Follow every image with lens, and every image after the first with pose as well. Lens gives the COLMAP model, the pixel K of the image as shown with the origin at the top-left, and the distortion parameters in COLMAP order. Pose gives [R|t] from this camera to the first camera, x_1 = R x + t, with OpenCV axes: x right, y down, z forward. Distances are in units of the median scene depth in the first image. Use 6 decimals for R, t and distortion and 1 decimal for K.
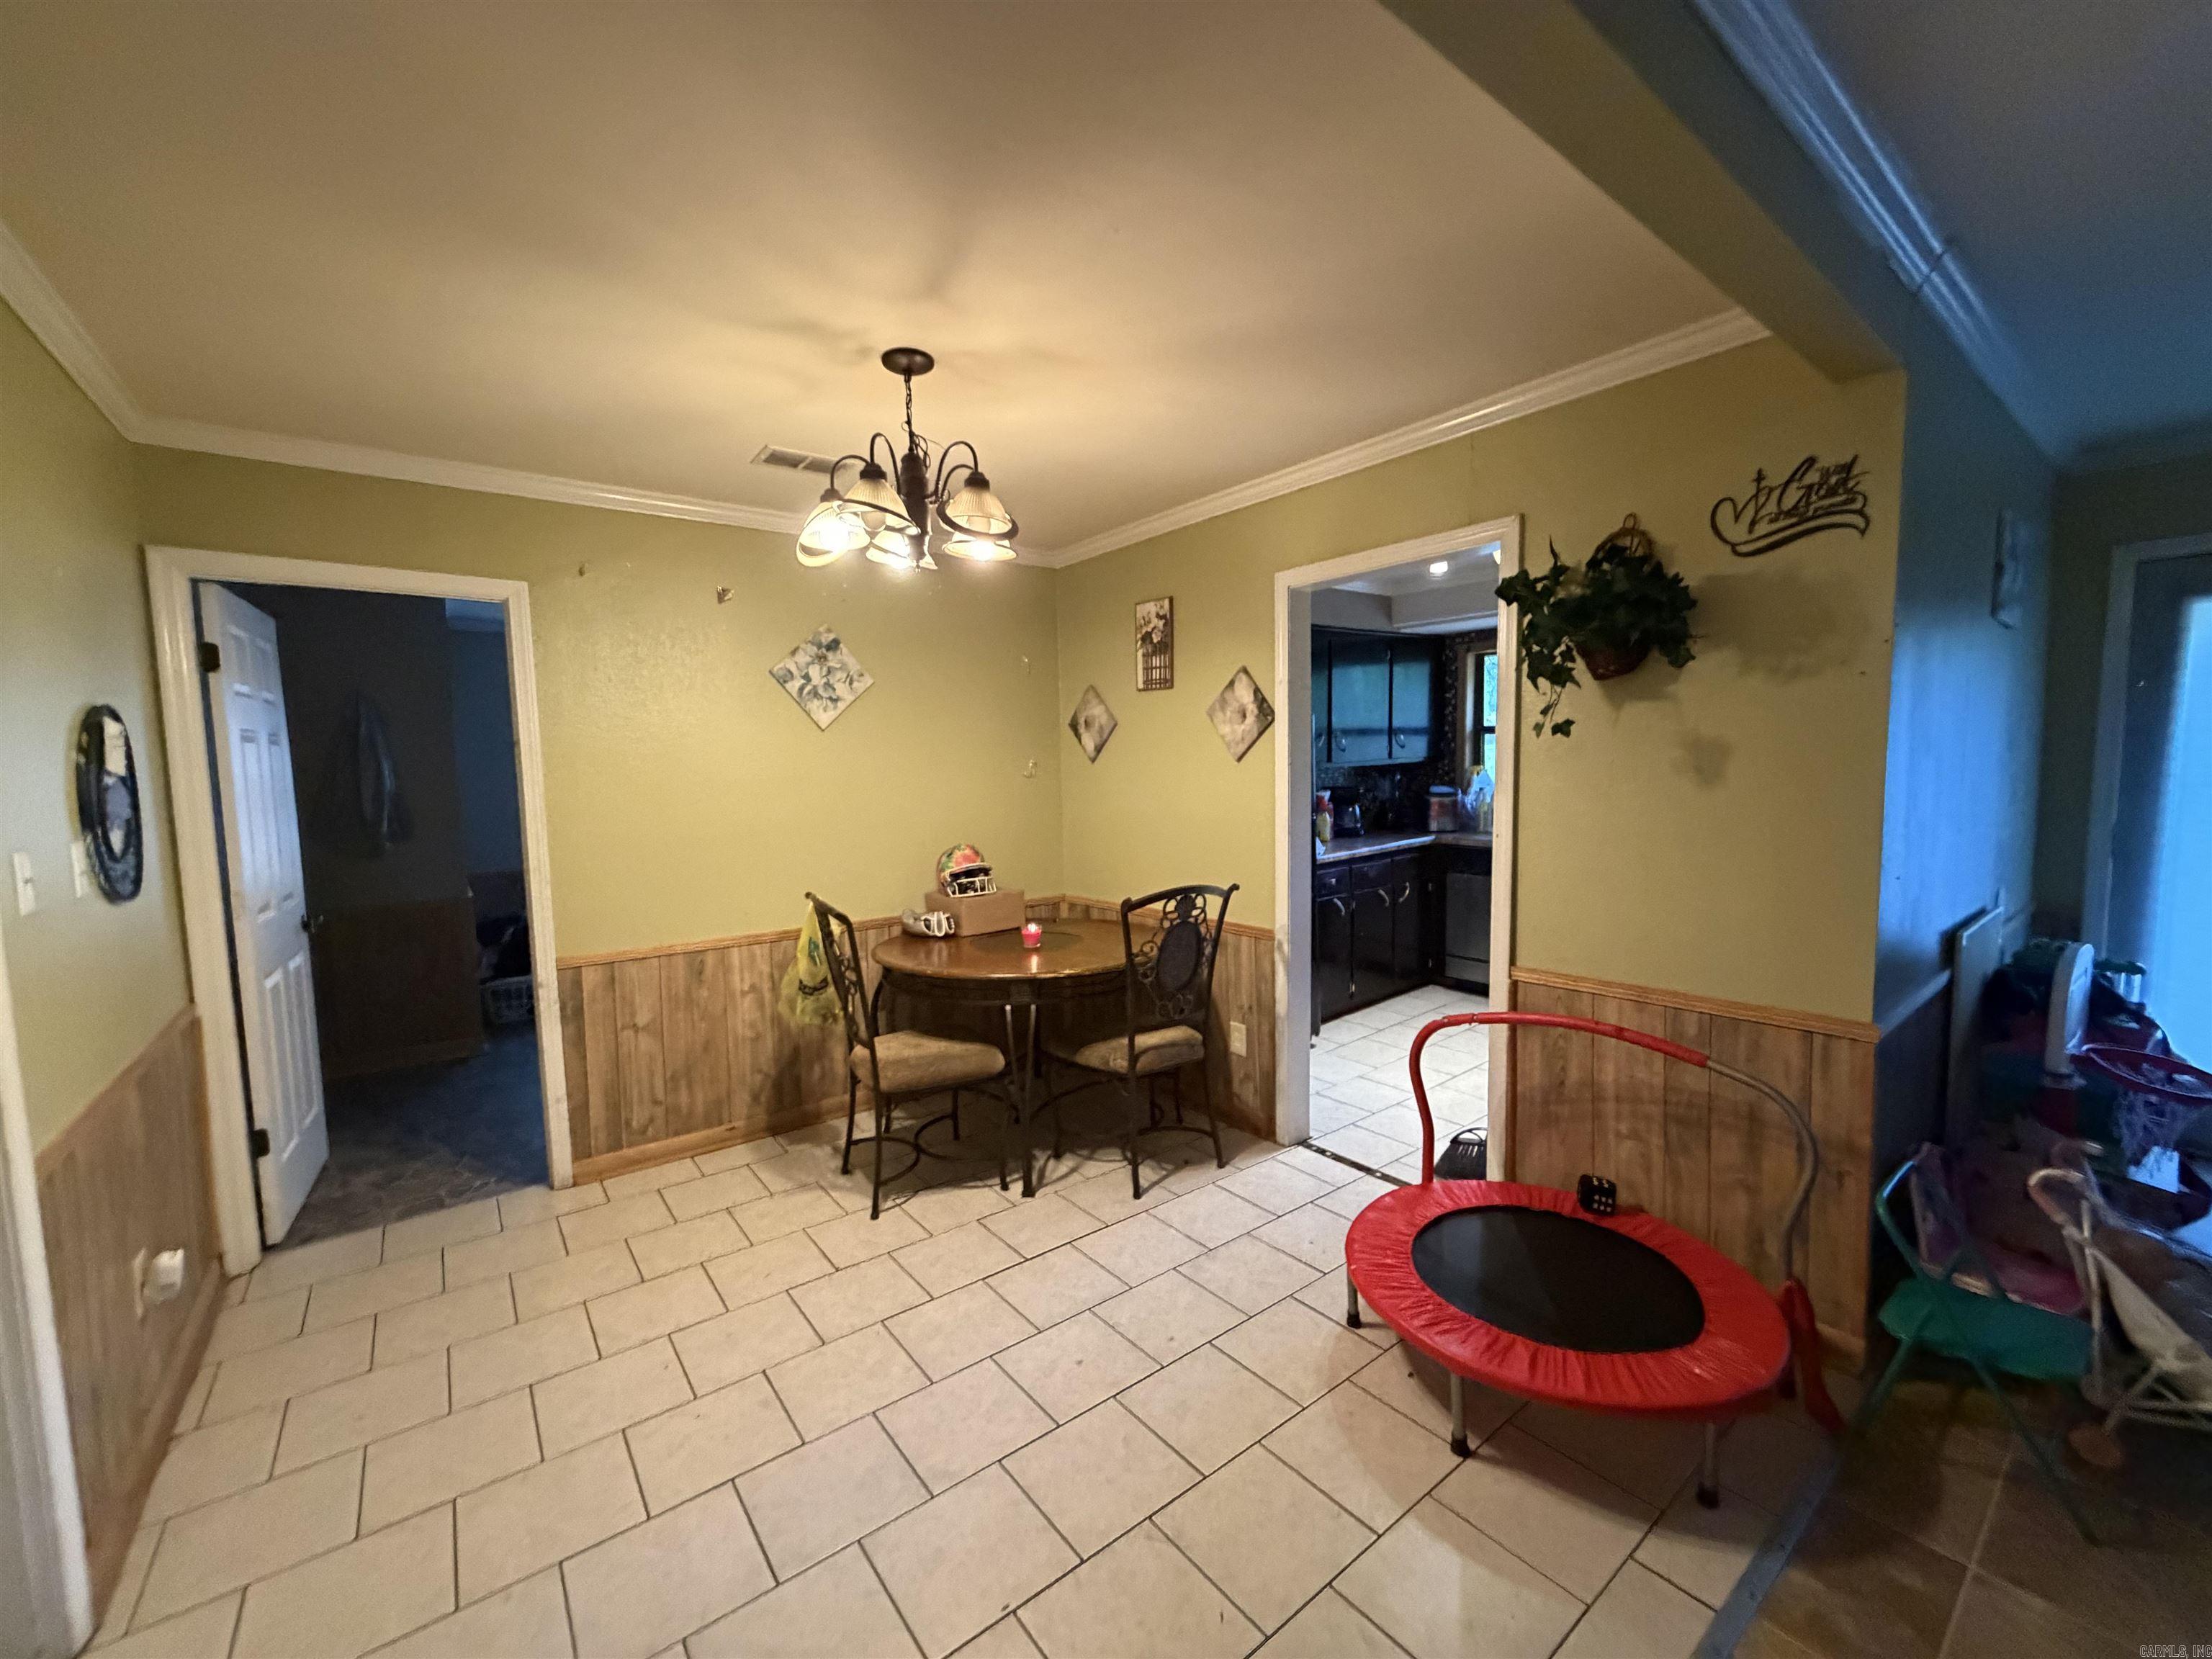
lens RADIAL K [[886.9, 0, 1106.0], [0, 886.9, 829.5], [0, 0, 1]] dist [-0.000522, -0.000015]
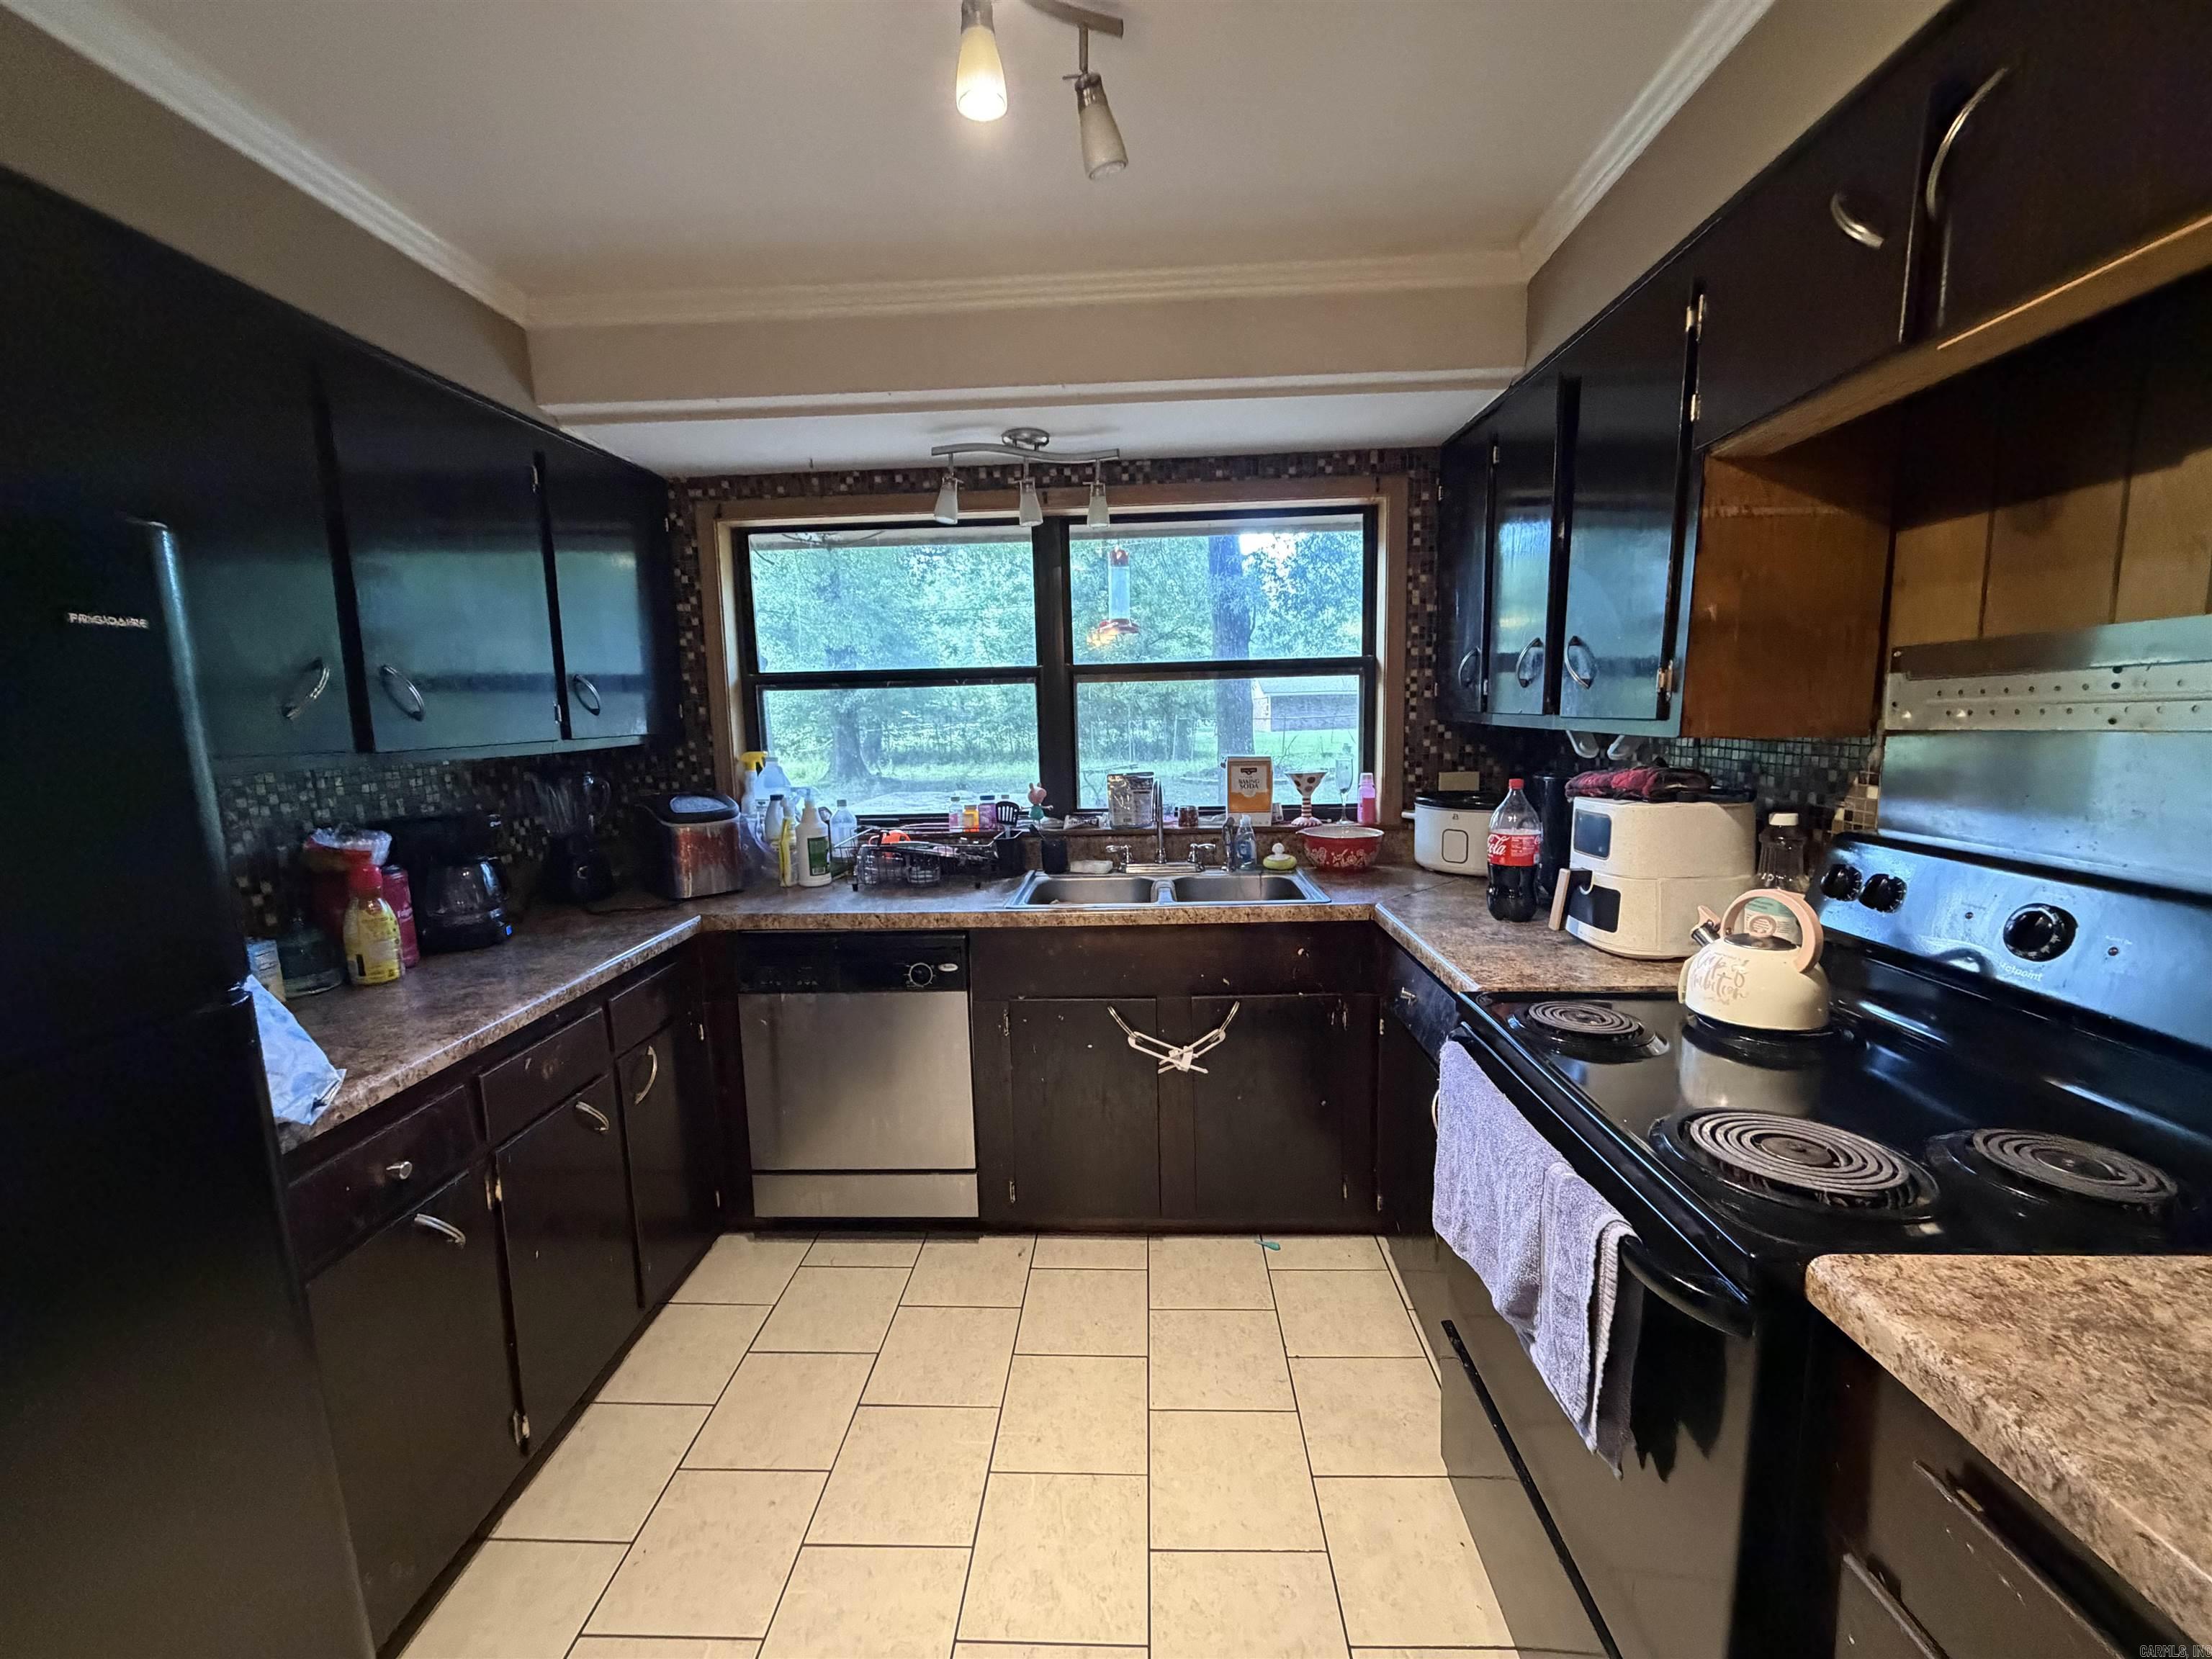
lens RADIAL K [[871.2, 0, 1094.6], [0, 871.2, 832.7], [0, 0, 1]] dist [-0.001435, -0.000036]
pose [[0.652006, -0.094934, 0.752247, 0.173110], [0.074721, 0.995346, 0.060849, -0.043551], [-0.754523, 0.016535, 0.656065, 0.553380]]
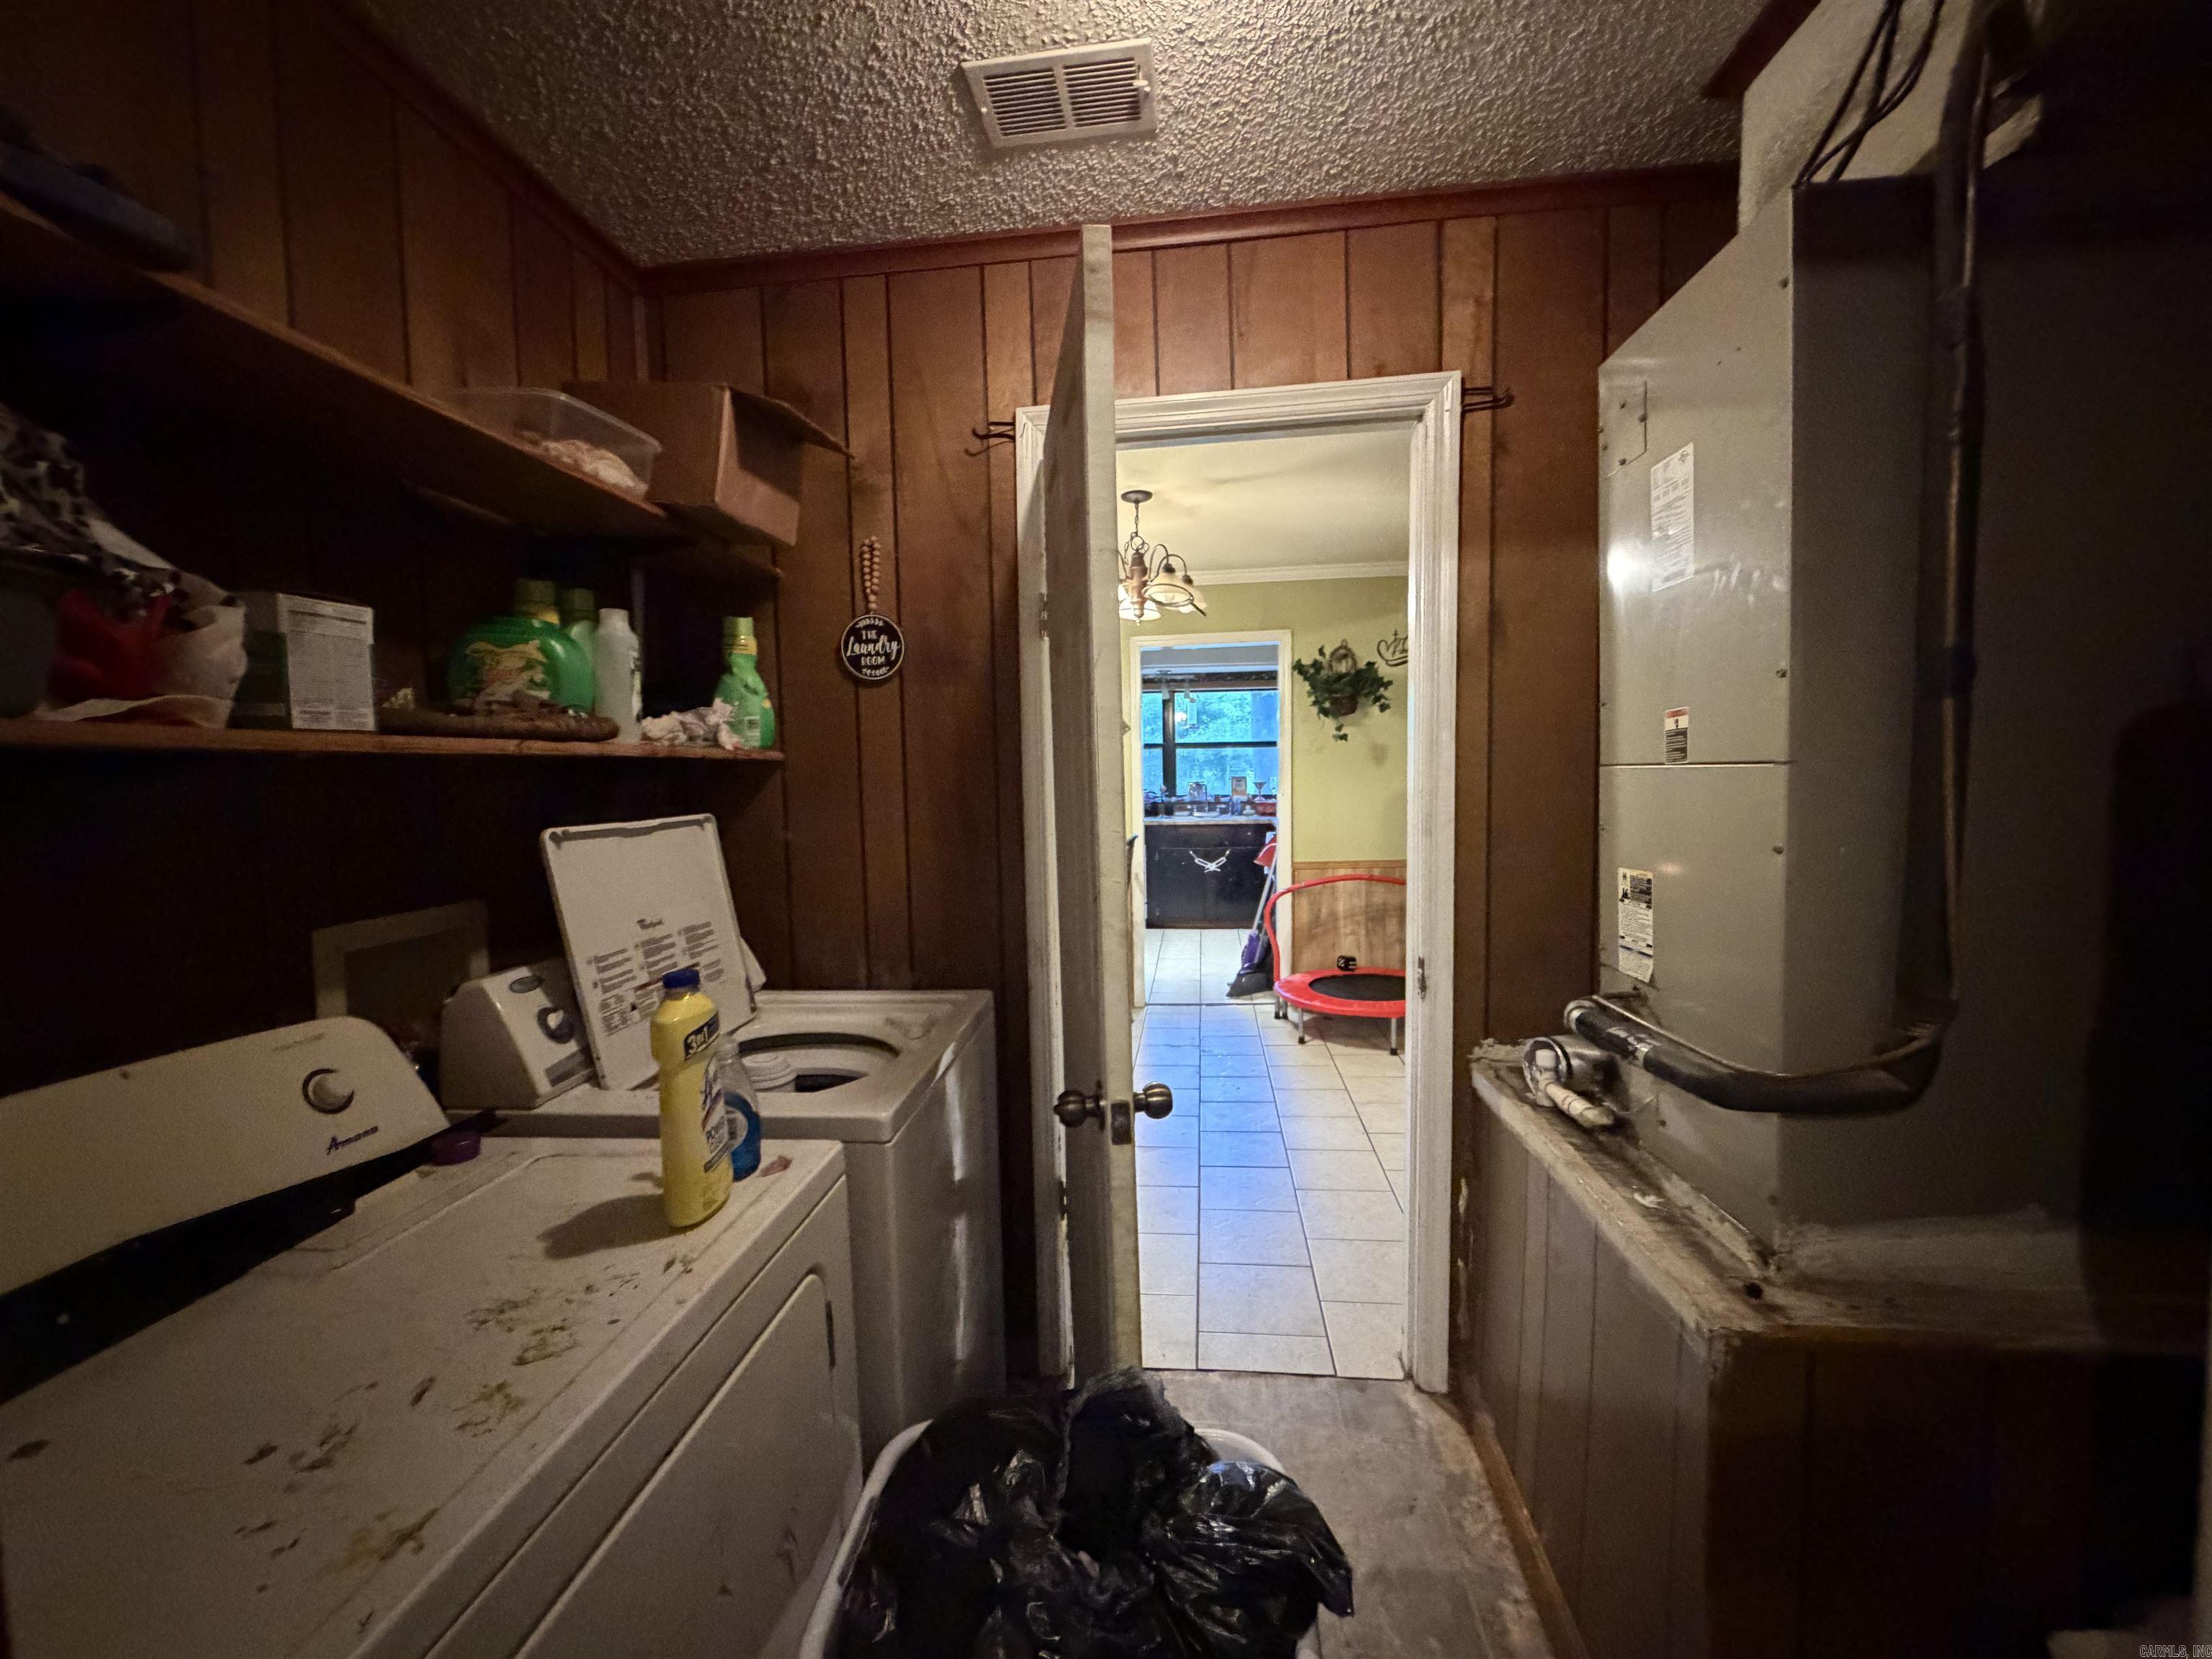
lens RADIAL K [[871.2, 0, 1094.6], [0, 871.2, 832.7], [0, 0, 1]] dist [-0.001435, -0.000036]
pose [[0.700615, -0.041693, 0.712320, -0.567665], [0.062713, 0.998026, -0.003267, 0.033408], [-0.710778, 0.046961, 0.701847, -0.011541]]
